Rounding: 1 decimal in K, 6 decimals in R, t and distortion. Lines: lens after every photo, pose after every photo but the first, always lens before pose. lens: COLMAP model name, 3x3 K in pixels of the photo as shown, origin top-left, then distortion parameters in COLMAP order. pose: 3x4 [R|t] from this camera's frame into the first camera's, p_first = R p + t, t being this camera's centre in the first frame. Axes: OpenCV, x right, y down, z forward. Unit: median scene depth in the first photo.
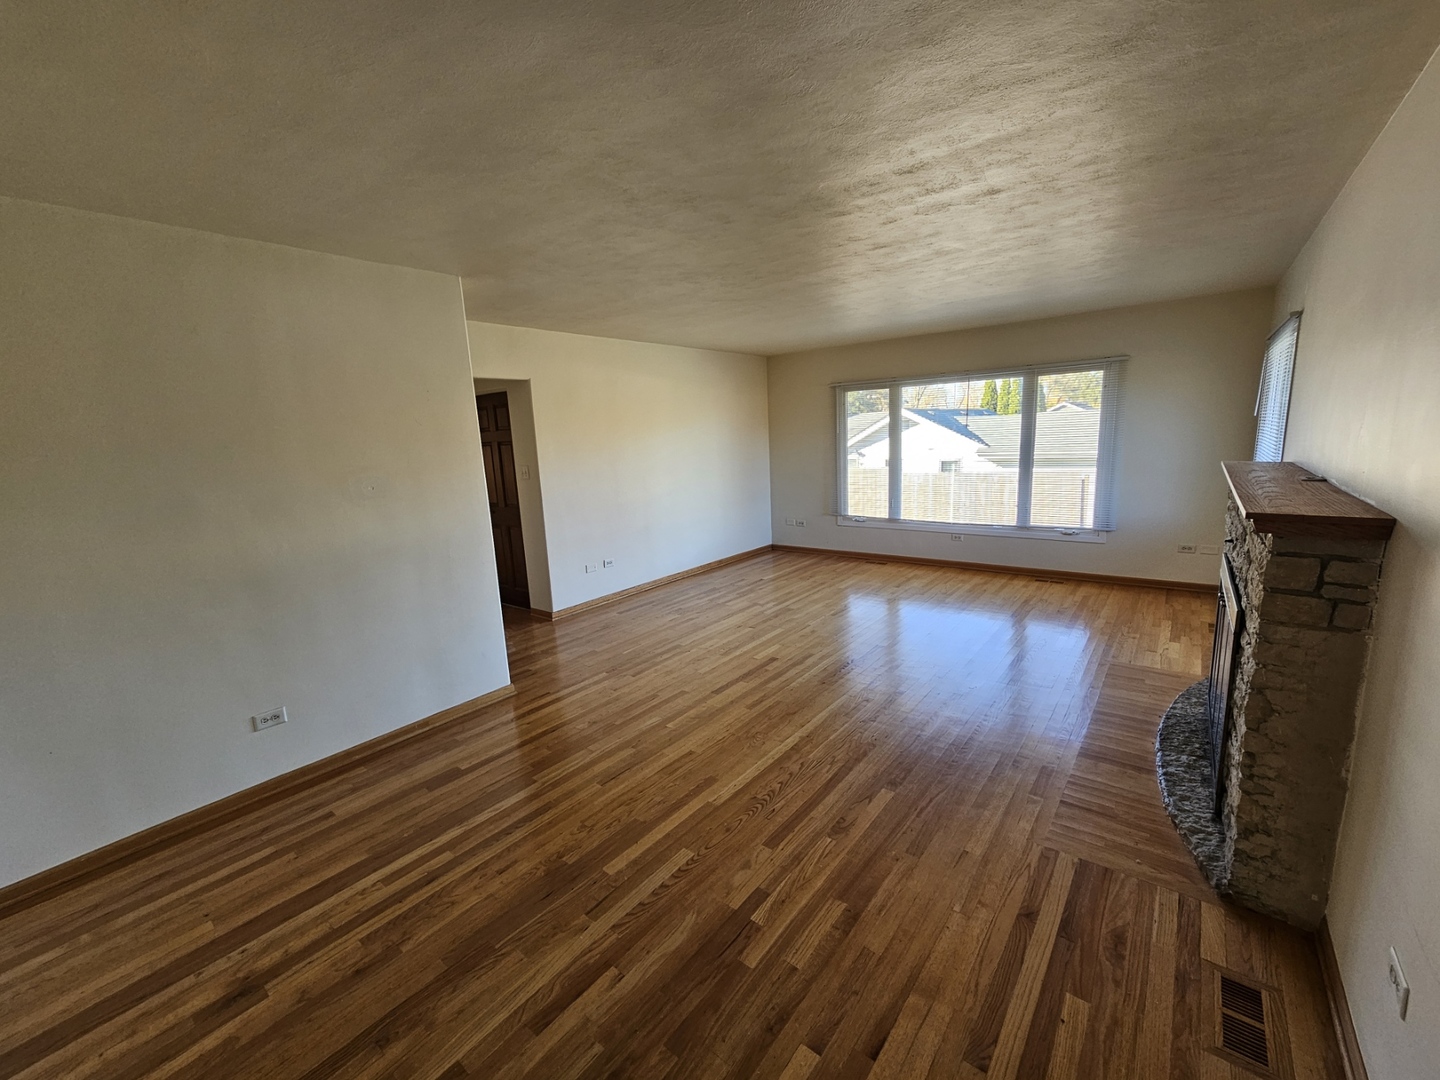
lens RADIAL K [[592.9, 0, 723.4], [0, 592.9, 543.8], [0, 0, 1]] dist [-0.000907, 0.000683]
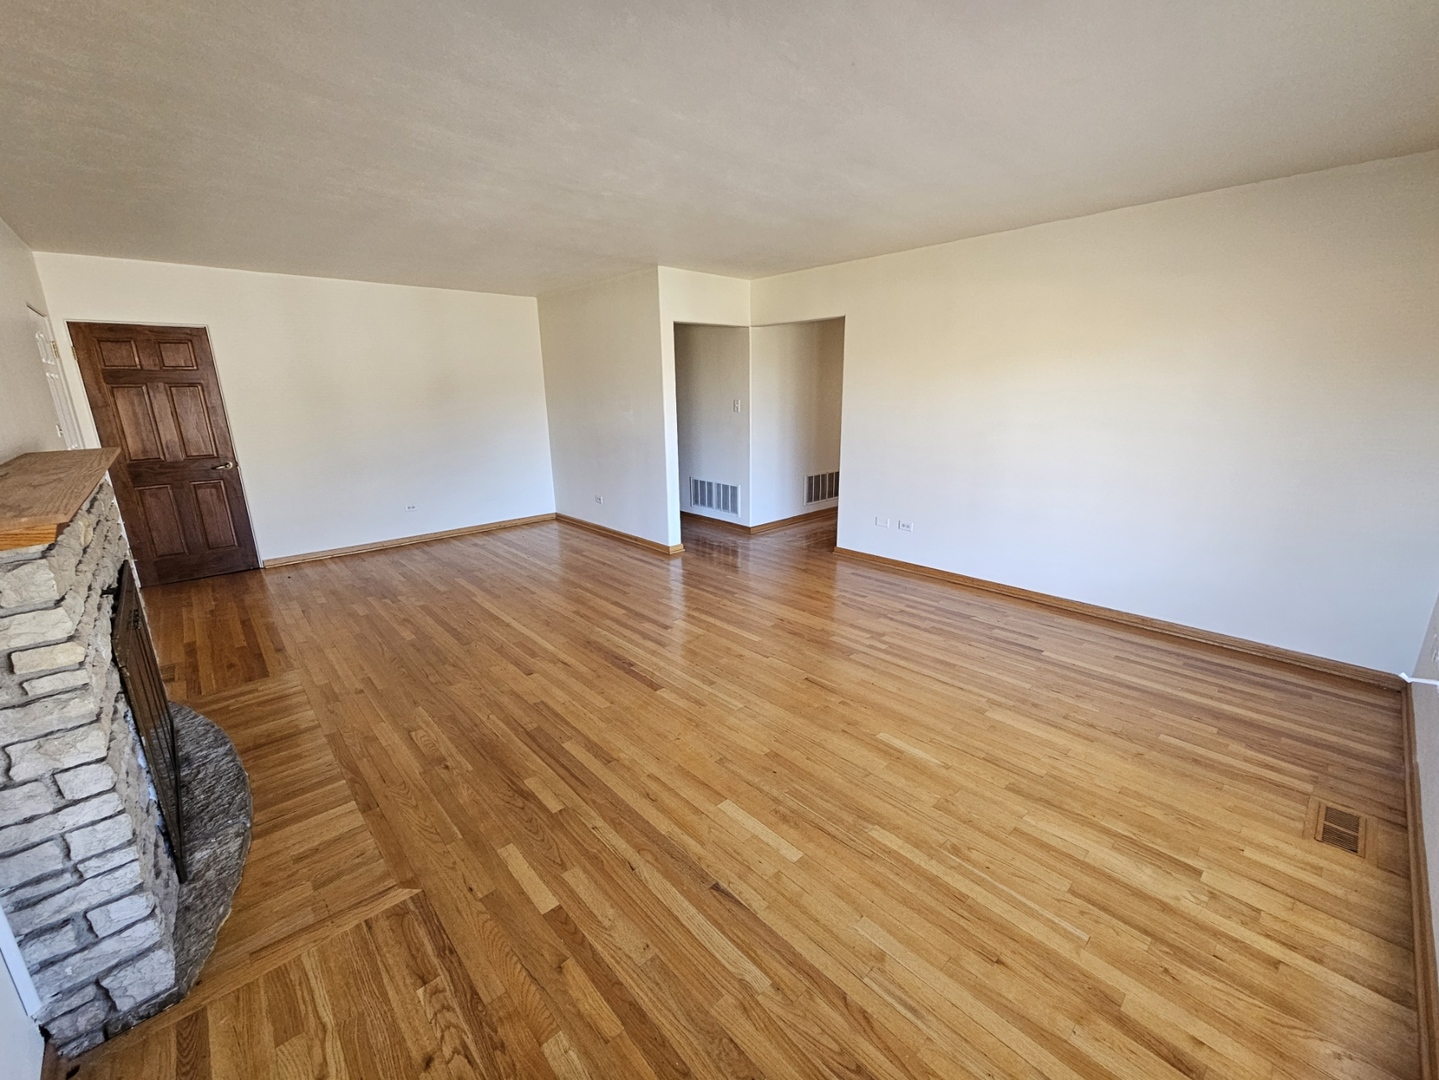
lens RADIAL K [[592.5, 0, 726.3], [0, 592.5, 540.7], [0, 0, 1]] dist [-0.000907, 0.000683]
pose [[-0.158295, 0.296133, -0.941938, 0.886062], [-0.163735, 0.932886, 0.320803, -0.241030], [0.973722, 0.205010, -0.099184, 1.130044]]
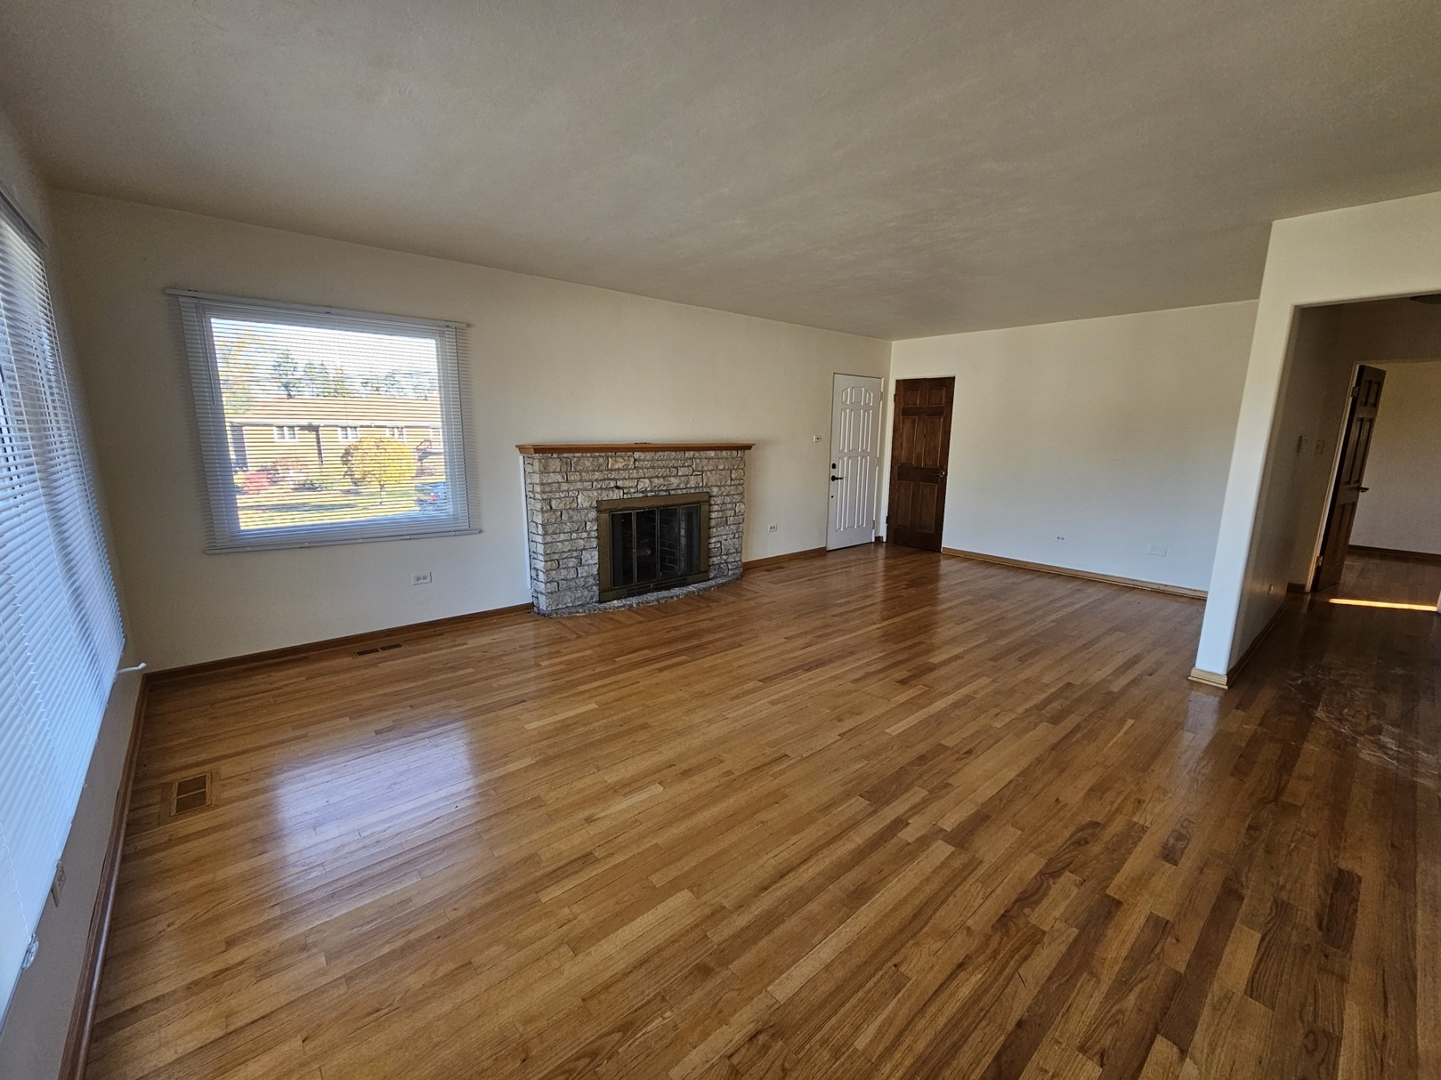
lens RADIAL K [[593.3, 0, 721.1], [0, 593.3, 539.3], [0, 0, 1]] dist [-0.000907, 0.000683]
pose [[-0.980598, -0.002840, 0.196010, 0.166013], [0.067763, 0.933345, 0.352528, -0.289582], [-0.183947, 0.358971, -0.915043, 1.687240]]
